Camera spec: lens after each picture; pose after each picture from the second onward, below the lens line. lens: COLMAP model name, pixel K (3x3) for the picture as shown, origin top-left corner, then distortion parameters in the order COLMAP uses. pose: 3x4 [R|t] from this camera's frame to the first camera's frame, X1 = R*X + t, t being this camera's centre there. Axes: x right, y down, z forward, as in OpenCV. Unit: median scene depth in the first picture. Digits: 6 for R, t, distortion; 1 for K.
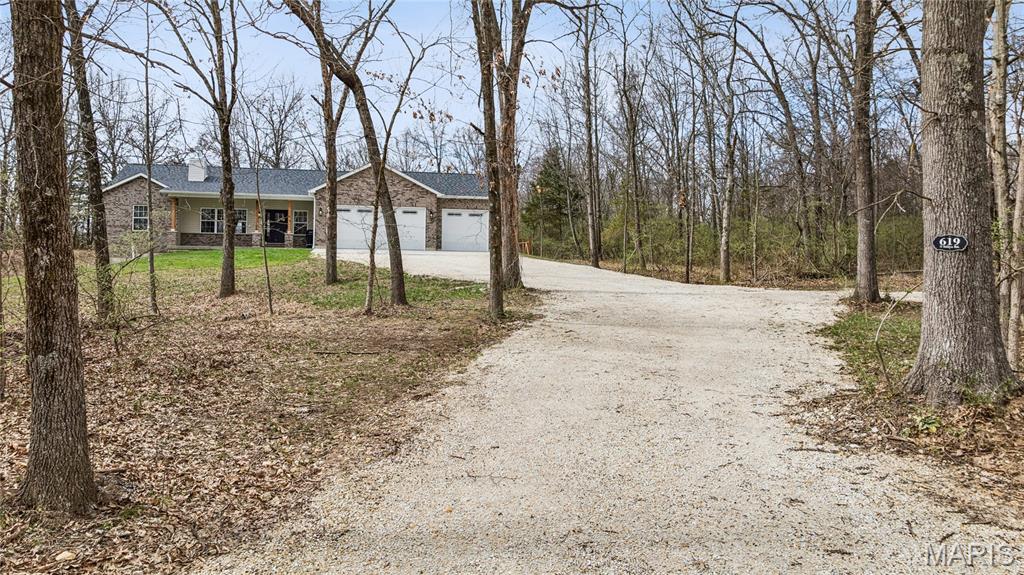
lens RADIAL K [[709.2, 0, 512.0], [0, 709.2, 287.5], [0, 0, 1]] dist [-0.037806, -0.004501]
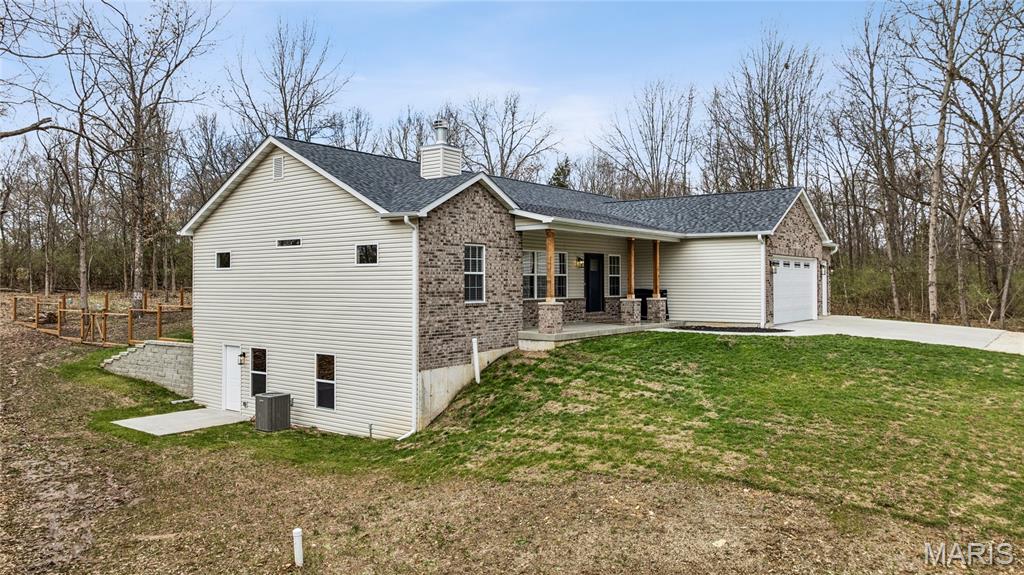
lens RADIAL K [[729.9, 0, 512.0], [0, 729.9, 287.5], [0, 0, 1]] dist [-0.027950, 0.002036]
pose [[0.772065, -0.017465, 0.635303, -0.805163], [0.022559, 0.999746, 0.000069, -0.089801], [-0.635143, 0.014279, 0.772263, 0.627069]]
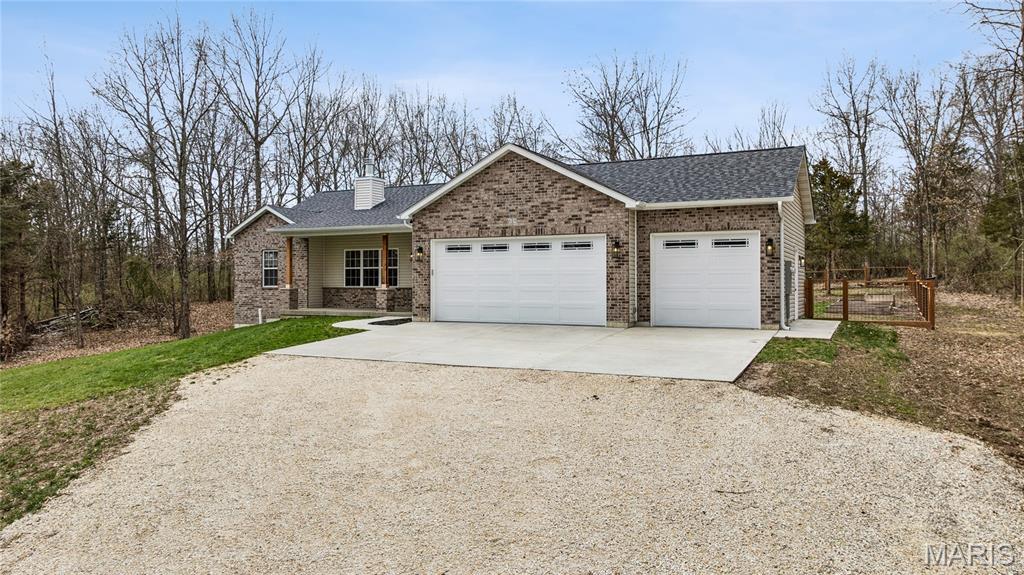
lens RADIAL K [[729.9, 0, 512.0], [0, 729.9, 287.5], [0, 0, 1]] dist [-0.027950, 0.002036]
pose [[0.770360, -0.007494, -0.637566, 0.127798], [-0.001465, 0.999907, -0.013524, -0.070541], [0.637608, 0.011352, 0.770277, 0.588741]]
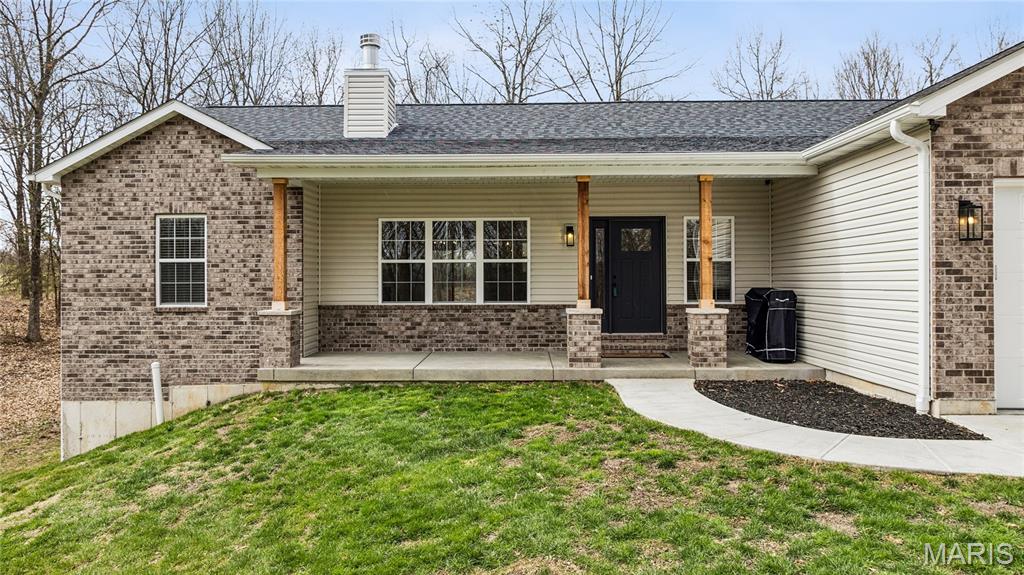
lens RADIAL K [[729.9, 0, 512.0], [0, 729.9, 287.5], [0, 0, 1]] dist [-0.027950, 0.002036]
pose [[0.968615, -0.012725, -0.248240, -0.326384], [0.010673, 0.999897, -0.009611, -0.084205], [0.248336, 0.006660, 0.968651, 0.747505]]
